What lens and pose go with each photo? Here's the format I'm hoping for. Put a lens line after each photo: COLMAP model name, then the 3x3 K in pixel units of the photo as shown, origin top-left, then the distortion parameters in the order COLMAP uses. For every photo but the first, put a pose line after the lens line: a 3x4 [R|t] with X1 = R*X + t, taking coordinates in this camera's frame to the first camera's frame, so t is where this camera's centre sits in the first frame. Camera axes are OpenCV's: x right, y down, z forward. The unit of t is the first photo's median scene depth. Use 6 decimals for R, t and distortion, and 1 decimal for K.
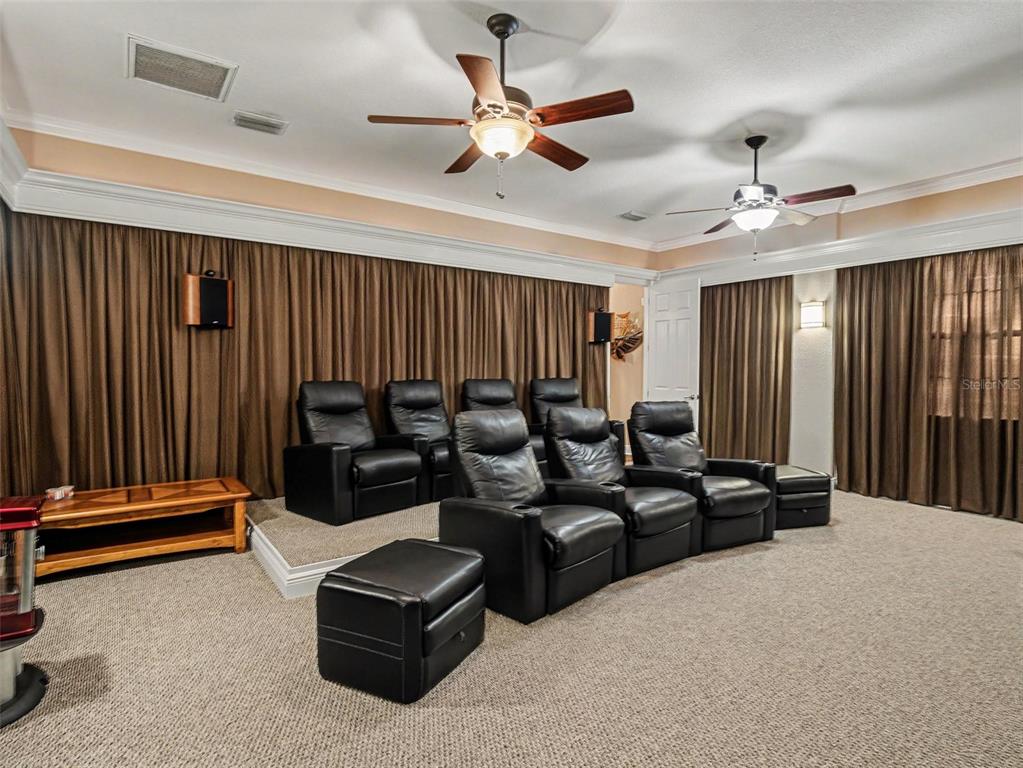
lens RADIAL K [[530.0, 0, 510.4], [0, 530.0, 378.8], [0, 0, 1]] dist [0.002788, -0.009527]
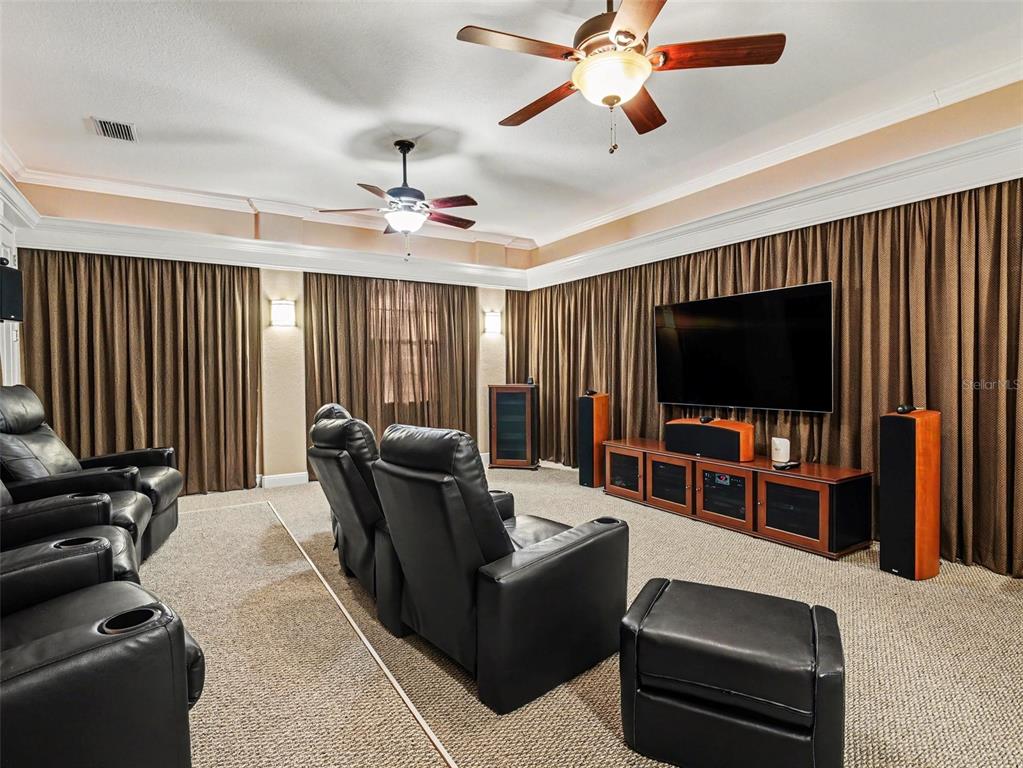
lens RADIAL K [[530.0, 0, 510.4], [0, 530.0, 378.8], [0, 0, 1]] dist [0.002788, -0.009527]
pose [[0.065070, -0.026665, 0.997524, -0.417465], [0.028382, 0.999288, 0.024860, -0.012979], [-0.997477, 0.026694, 0.065781, 0.558155]]
